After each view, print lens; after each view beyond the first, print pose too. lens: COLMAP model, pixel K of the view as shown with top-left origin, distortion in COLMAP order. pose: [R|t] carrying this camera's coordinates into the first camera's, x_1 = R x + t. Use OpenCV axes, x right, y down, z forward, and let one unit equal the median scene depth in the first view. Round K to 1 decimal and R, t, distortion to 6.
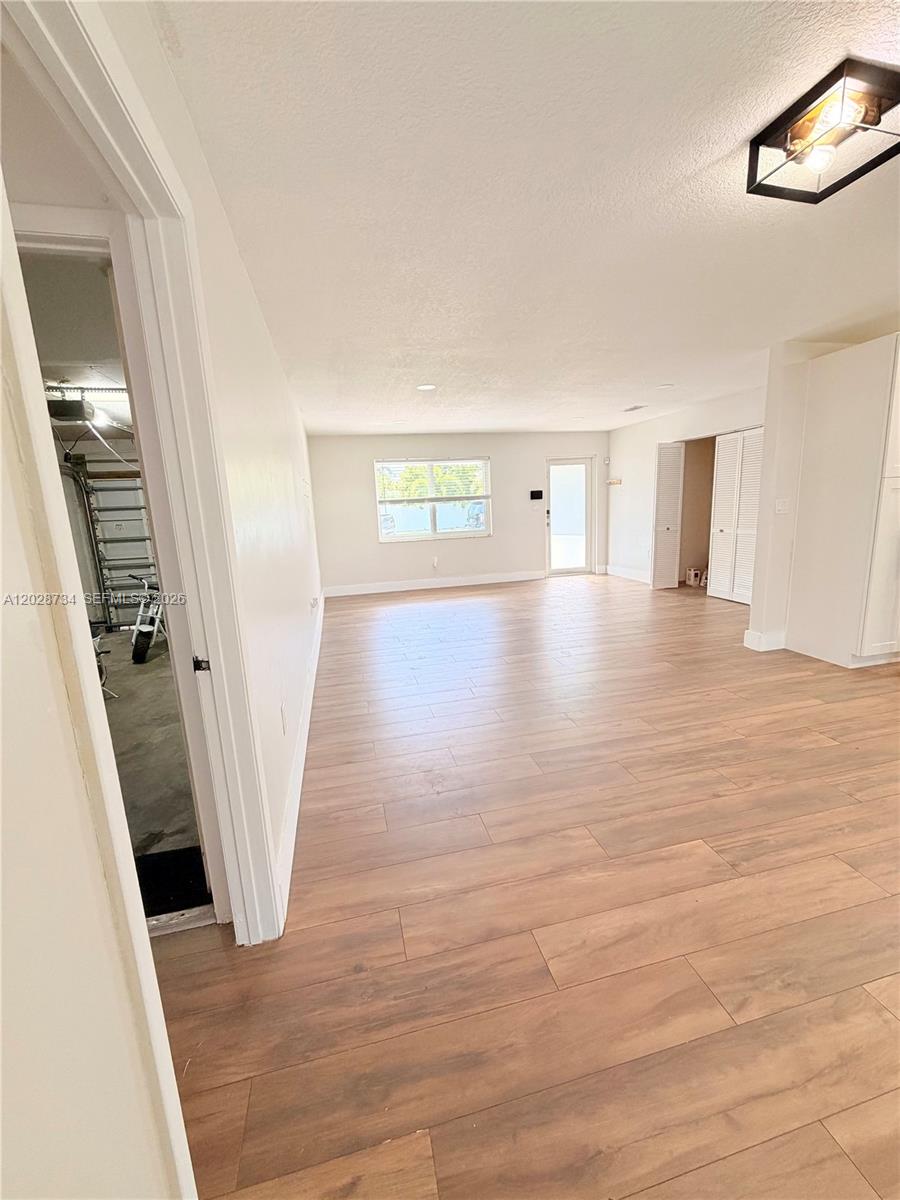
lens RADIAL K [[482.3, 0, 449.3], [0, 482.3, 596.1], [0, 0, 1]] dist [-0.000264, -0.000090]
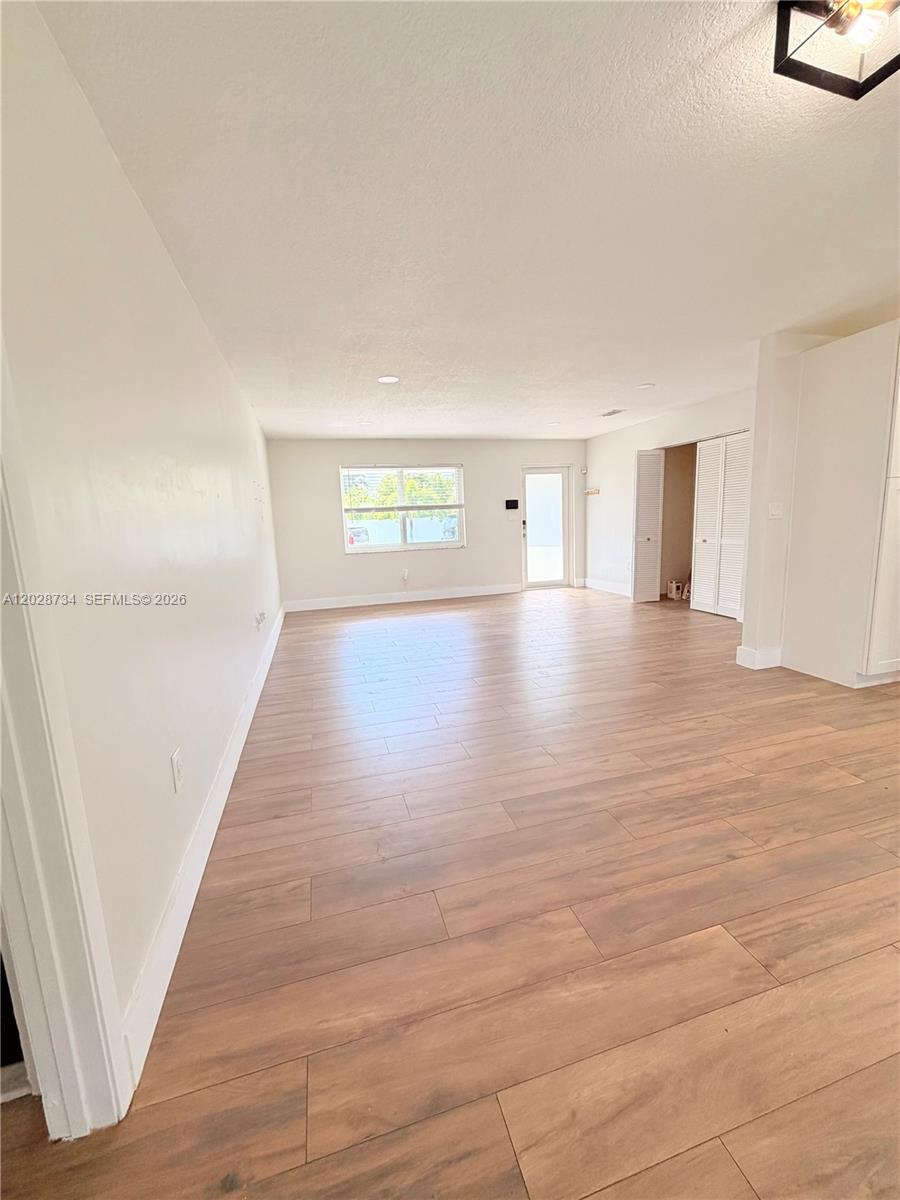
lens RADIAL K [[482.3, 0, 449.3], [0, 482.3, 596.1], [0, 0, 1]] dist [-0.000264, -0.000090]
pose [[0.999028, -0.002121, 0.044026, 0.036085], [0.003503, 0.999503, -0.031337, 0.003121], [-0.043938, 0.031461, 0.998539, 0.143474]]
